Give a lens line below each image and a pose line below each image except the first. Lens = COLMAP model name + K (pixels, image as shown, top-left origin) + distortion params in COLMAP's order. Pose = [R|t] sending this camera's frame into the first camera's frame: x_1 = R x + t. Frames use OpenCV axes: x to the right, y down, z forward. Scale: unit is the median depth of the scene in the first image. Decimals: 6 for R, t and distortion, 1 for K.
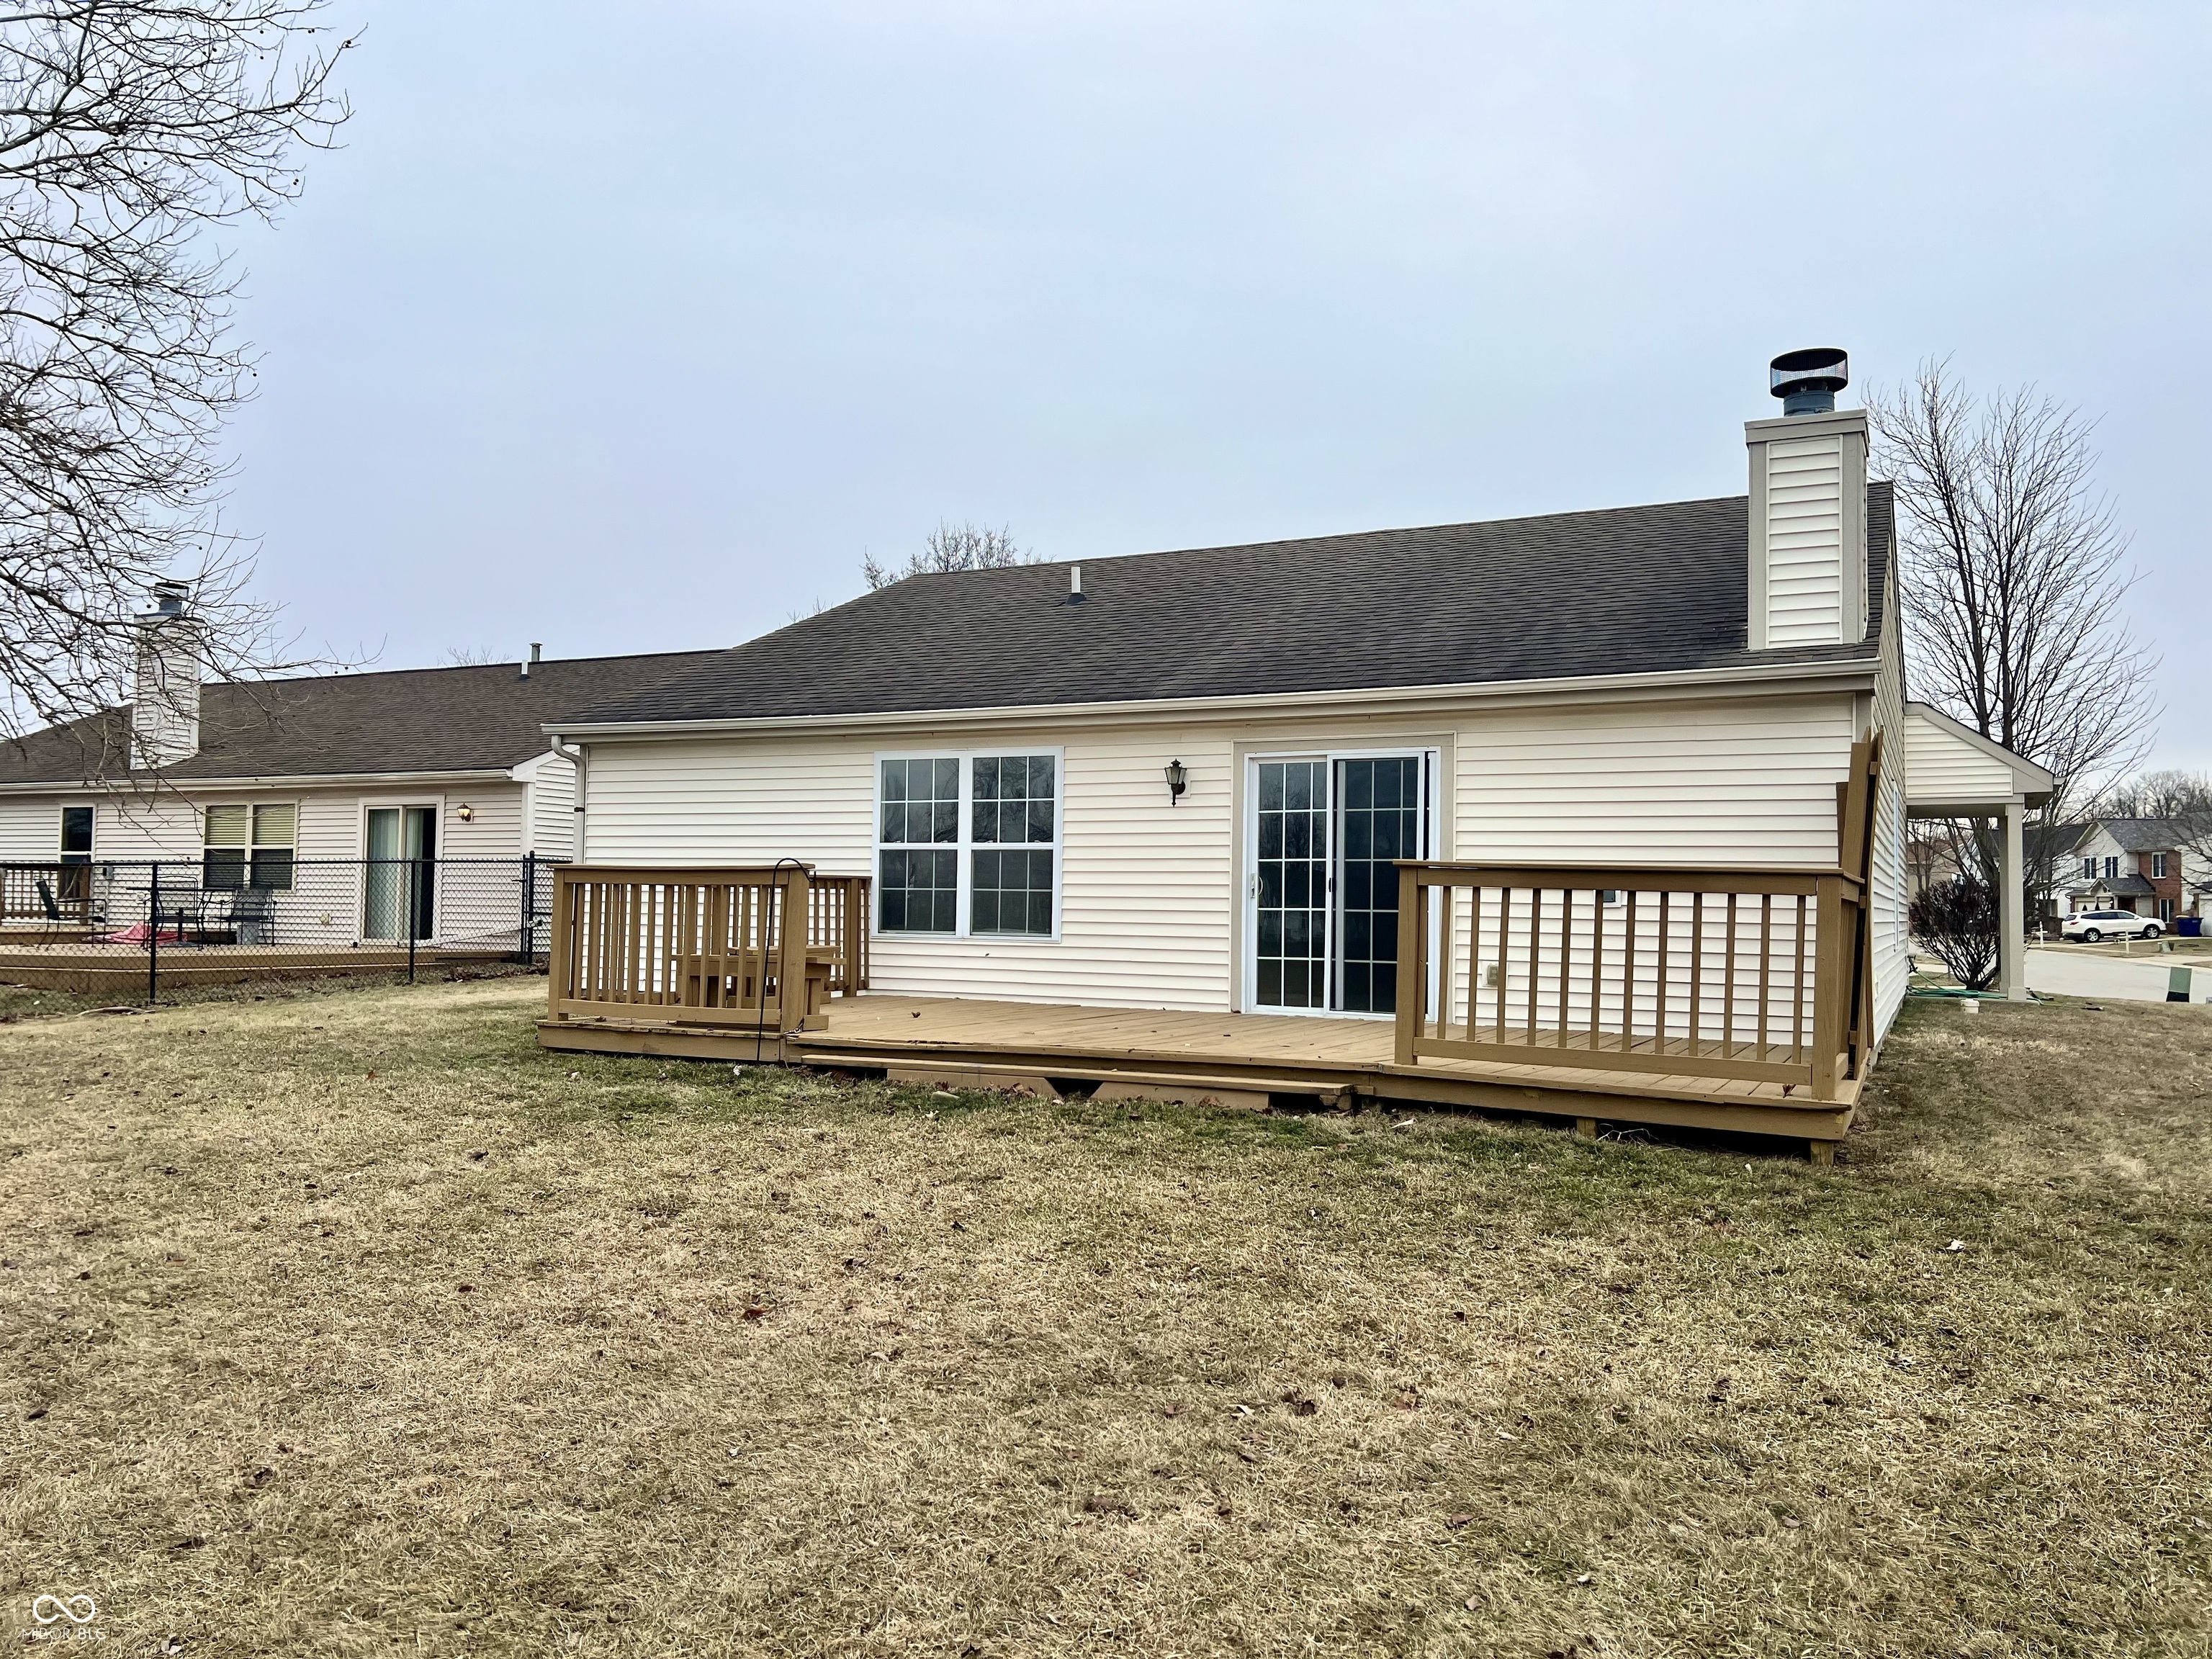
lens RADIAL K [[1659.9, 0, 1097.8], [0, 1659.9, 818.2], [0, 0, 1]] dist [0.050987, -0.049318]
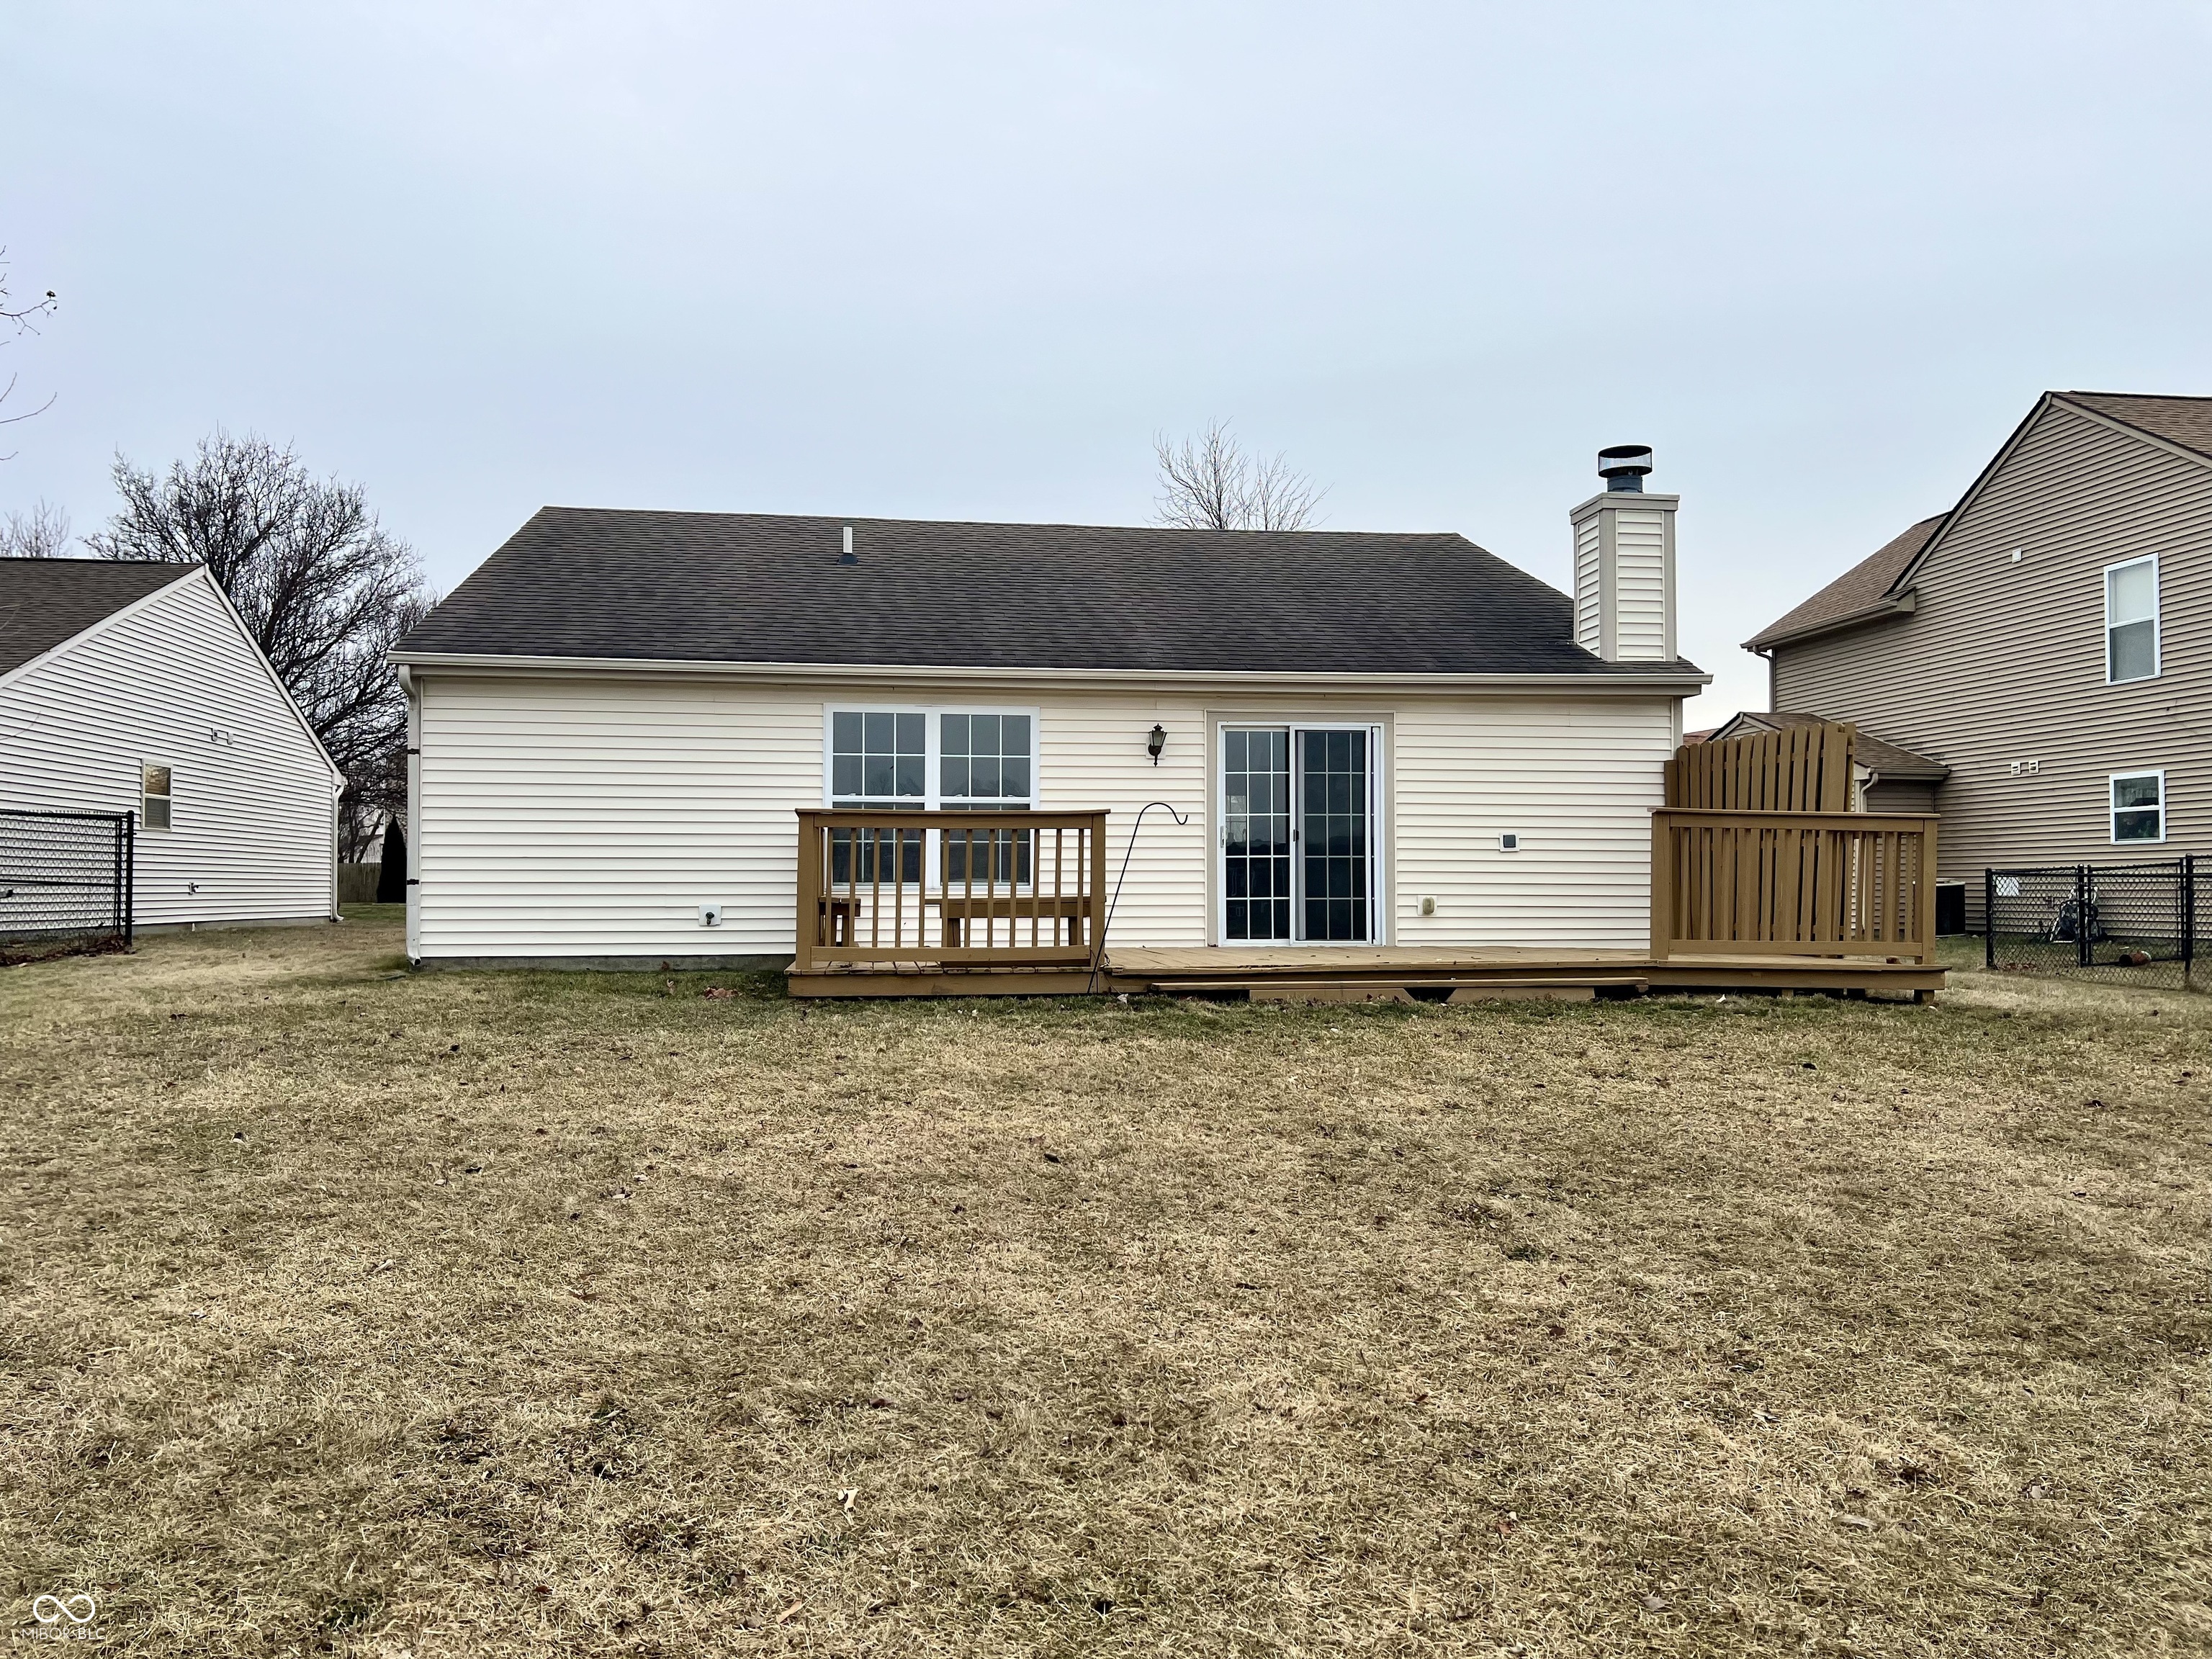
lens RADIAL K [[1659.9, 0, 1091.7], [0, 1659.9, 851.7], [0, 0, 1]] dist [0.050987, -0.049318]
pose [[0.826653, -0.001776, 0.562709, -0.644444], [-0.017977, 0.999401, 0.029564, 0.019197], [-0.562425, -0.034555, 0.826126, 0.100100]]
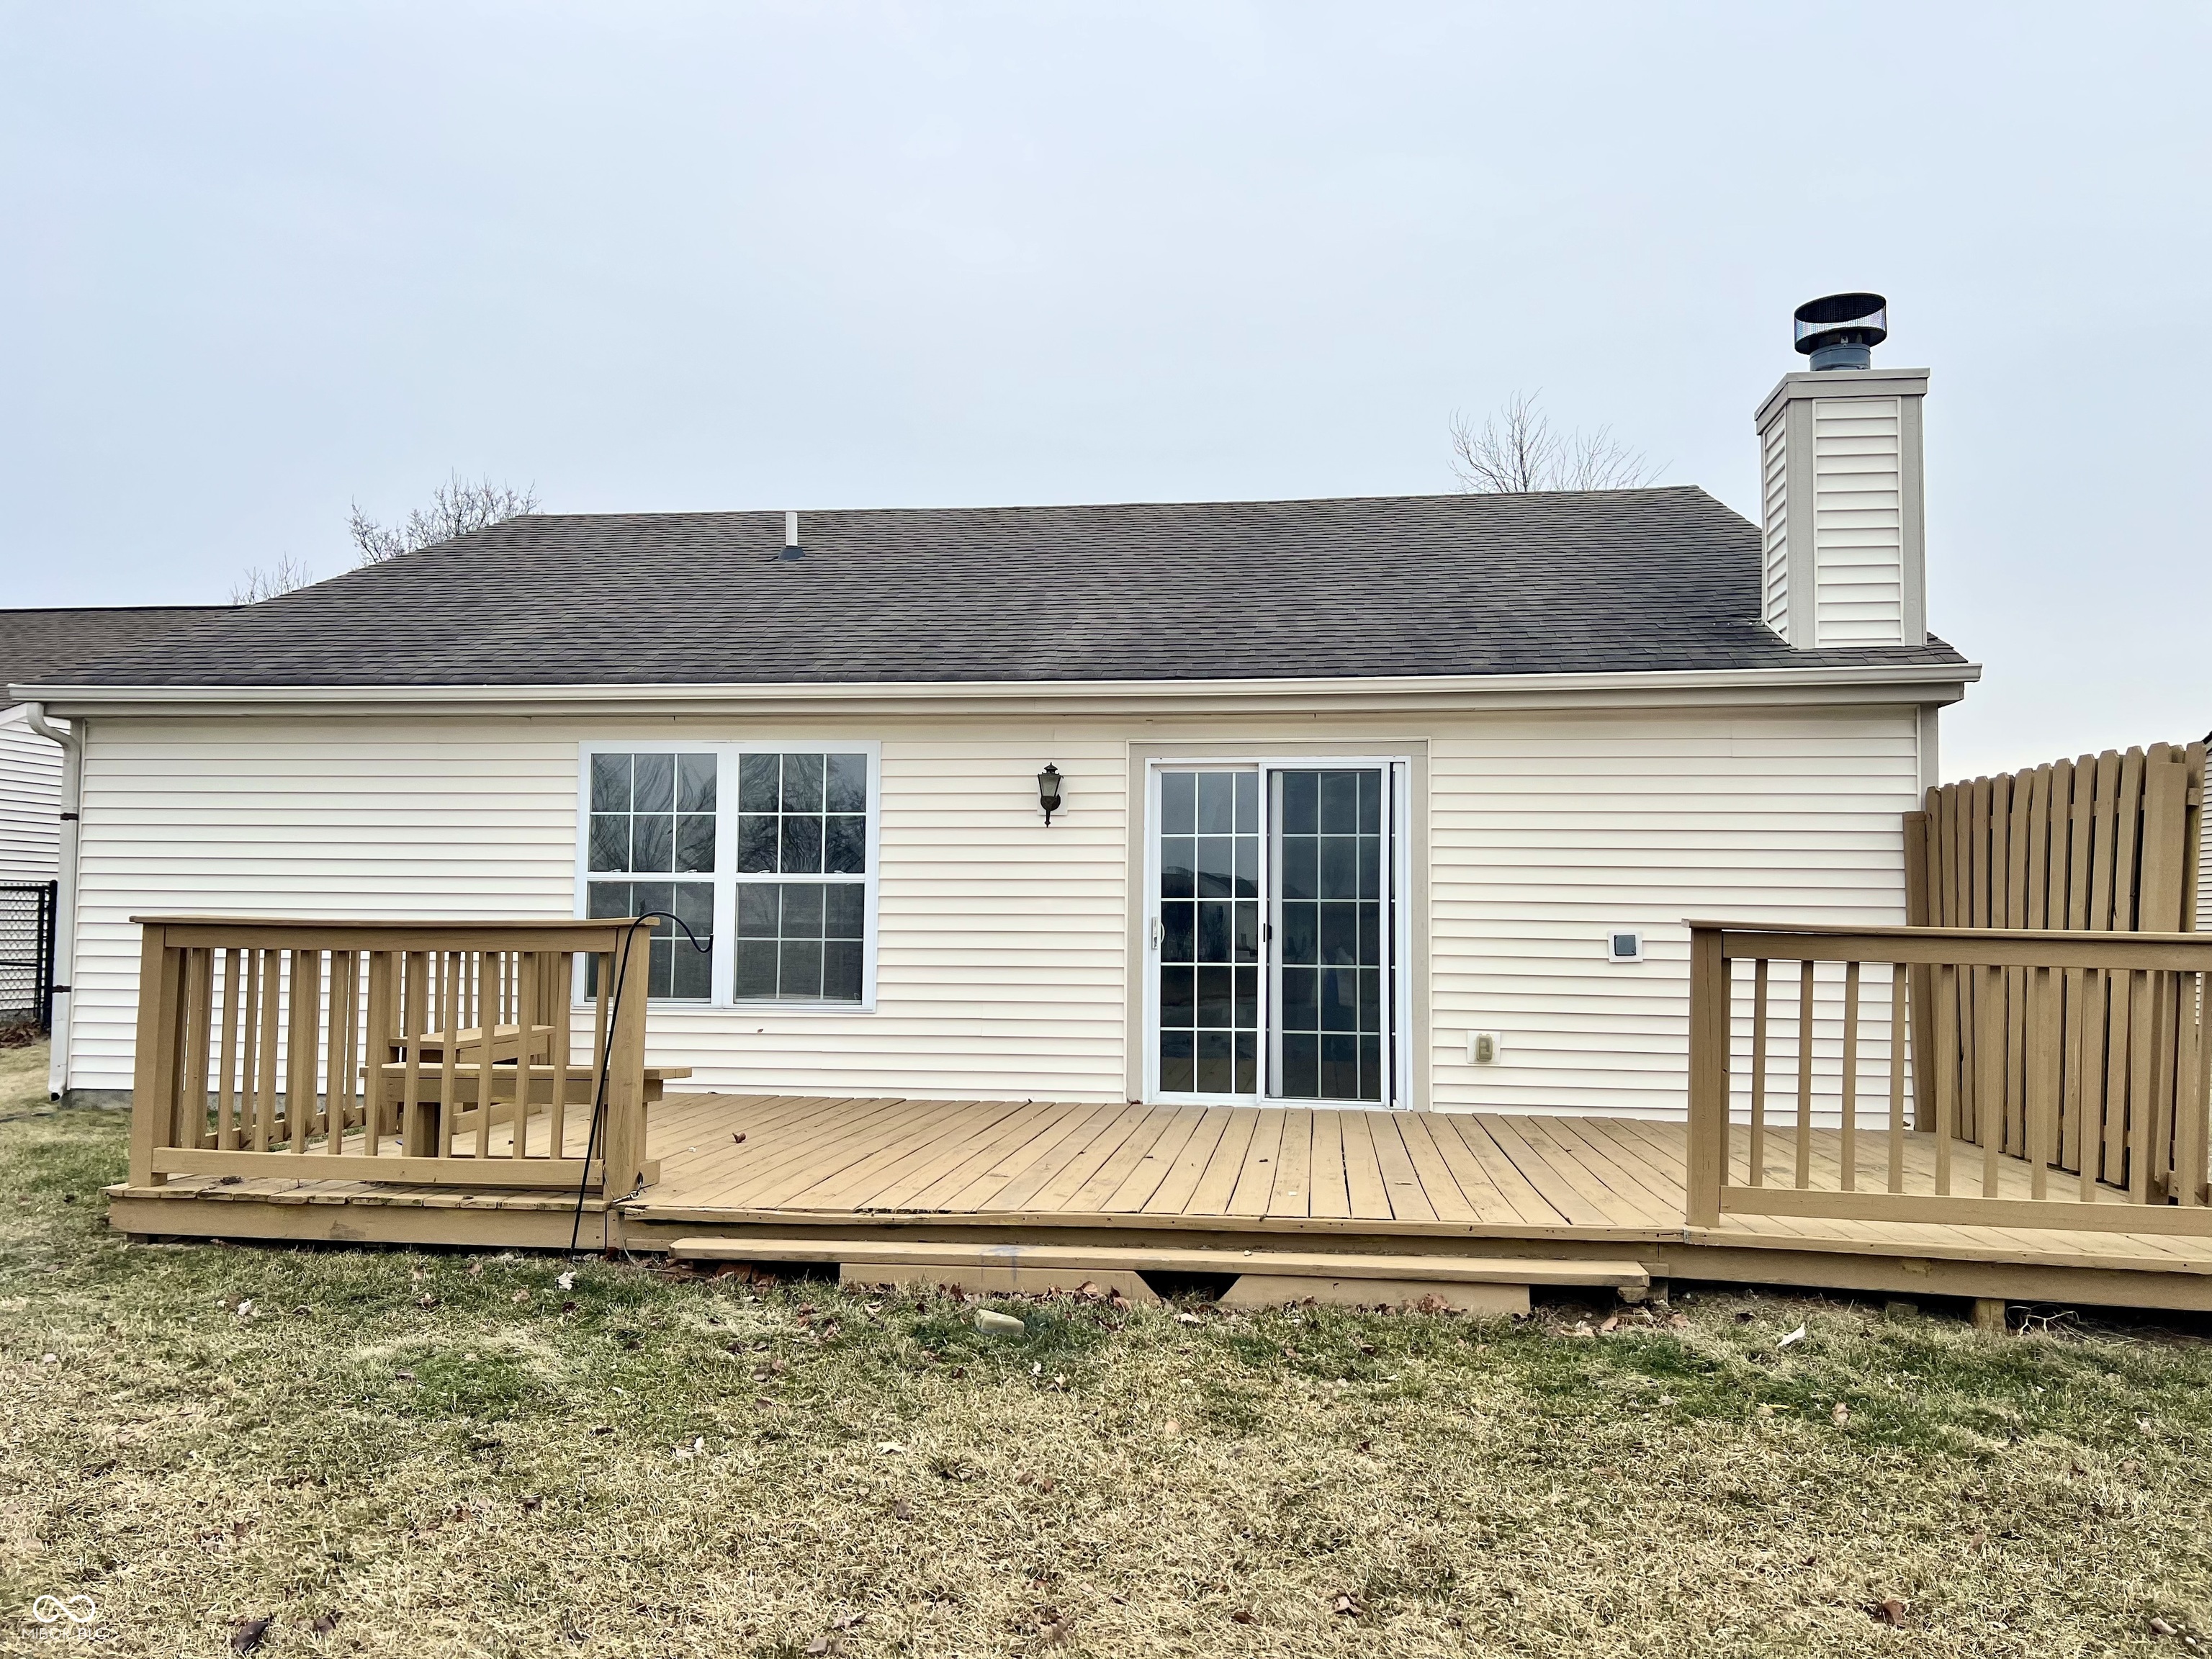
lens RADIAL K [[1659.9, 0, 1105.5], [0, 1659.9, 835.0], [0, 0, 1]] dist [0.050987, -0.049318]
pose [[0.944606, 0.011407, 0.328008, -0.179333], [-0.012642, 0.999919, 0.001633, -0.005146], [-0.327963, -0.005690, 0.944674, 0.301188]]
